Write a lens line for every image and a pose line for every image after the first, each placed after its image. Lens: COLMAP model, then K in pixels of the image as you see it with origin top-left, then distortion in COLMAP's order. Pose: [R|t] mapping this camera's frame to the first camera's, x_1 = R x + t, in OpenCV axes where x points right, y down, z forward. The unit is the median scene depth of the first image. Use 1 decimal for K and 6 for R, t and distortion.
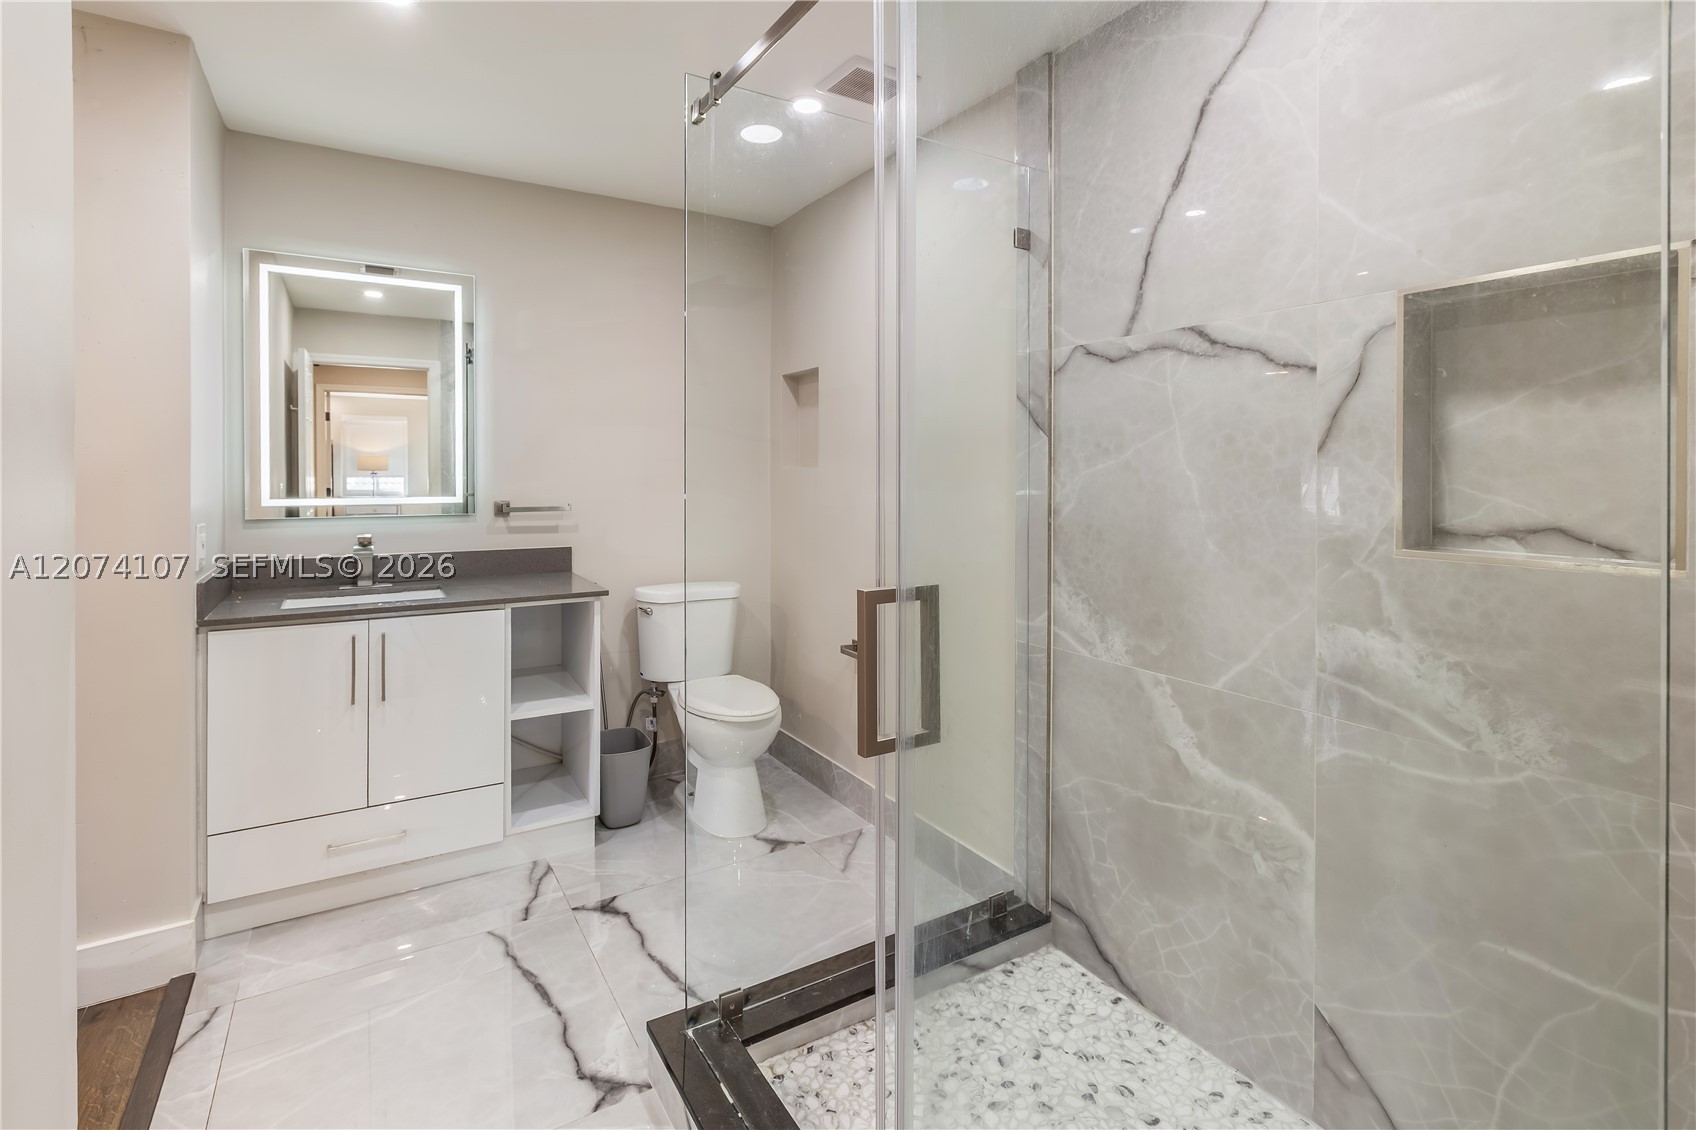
lens RADIAL K [[791.5, 0, 852.7], [0, 791.5, 475.5], [0, 0, 1]] dist [0.002626, -0.000689]
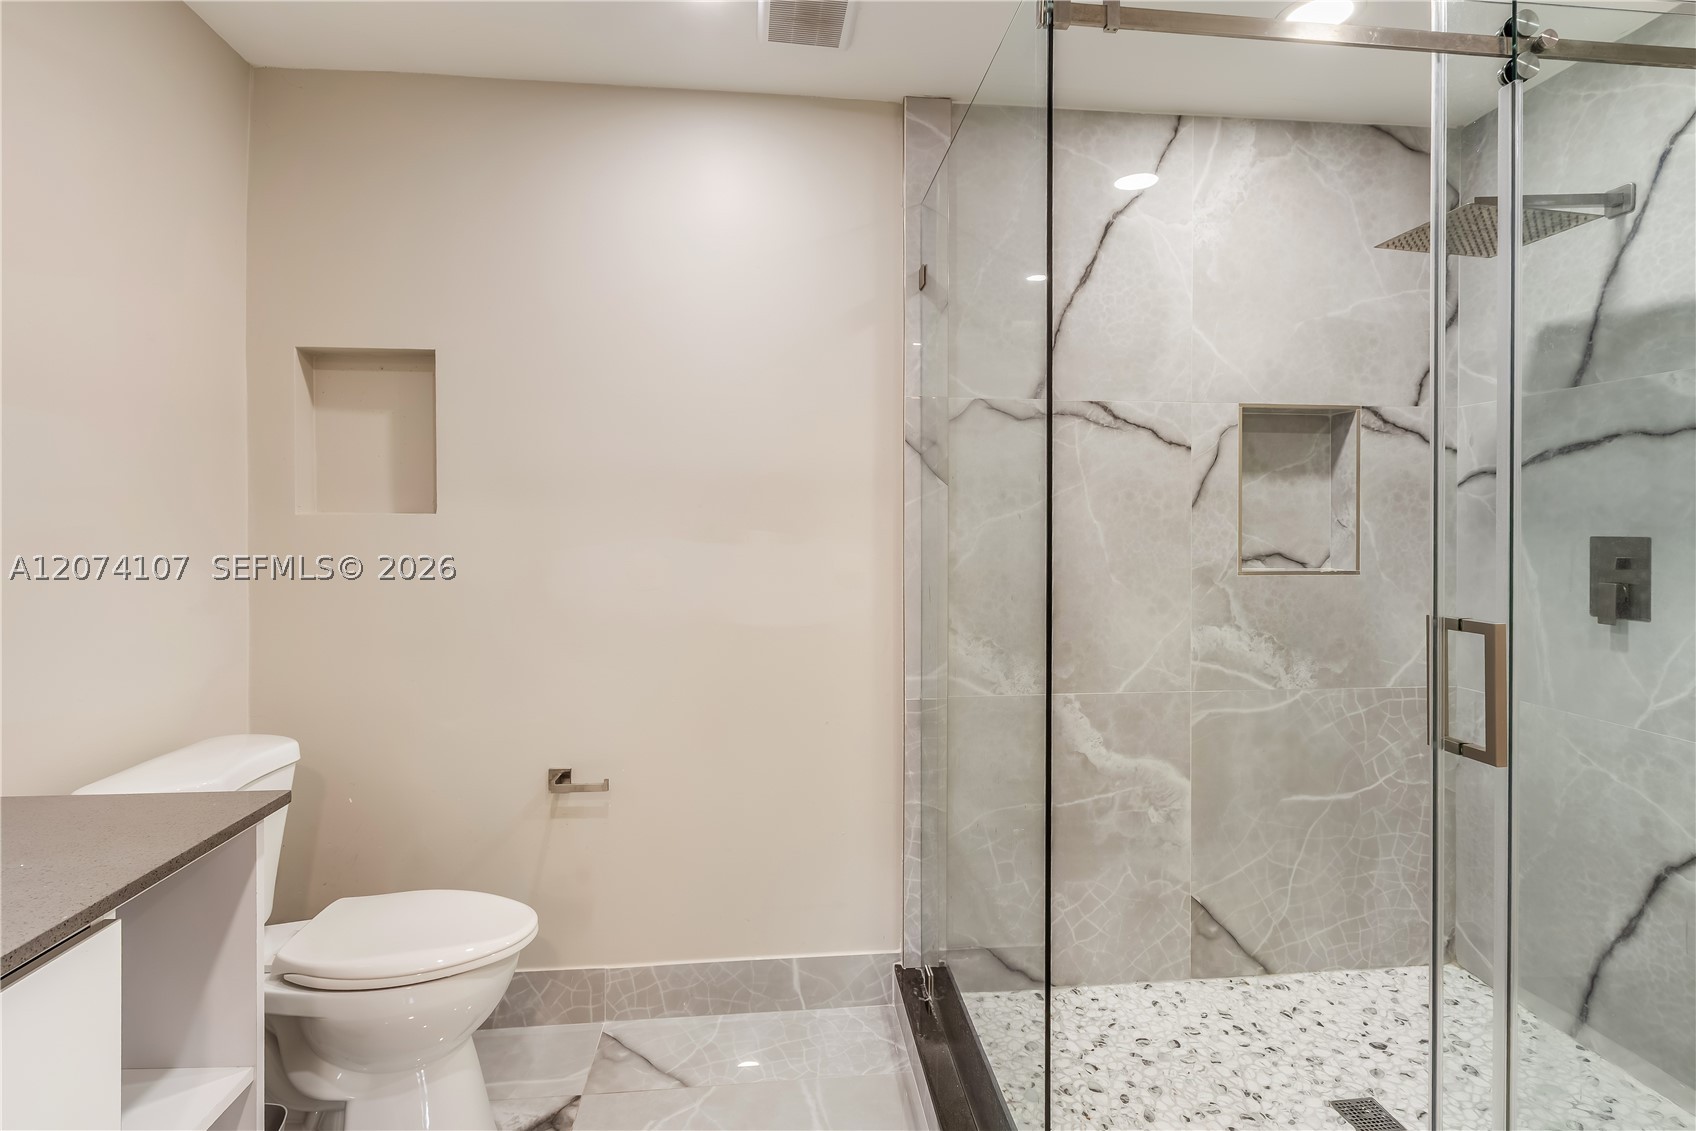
lens RADIAL K [[791.5, 0, 859.4], [0, 791.5, 556.9], [0, 0, 1]] dist [0.002626, -0.000689]
pose [[0.444489, -0.010287, 0.895725, -0.909113], [0.007958, 0.999940, 0.007535, 0.042722], [-0.895749, 0.003779, 0.444544, 0.863830]]
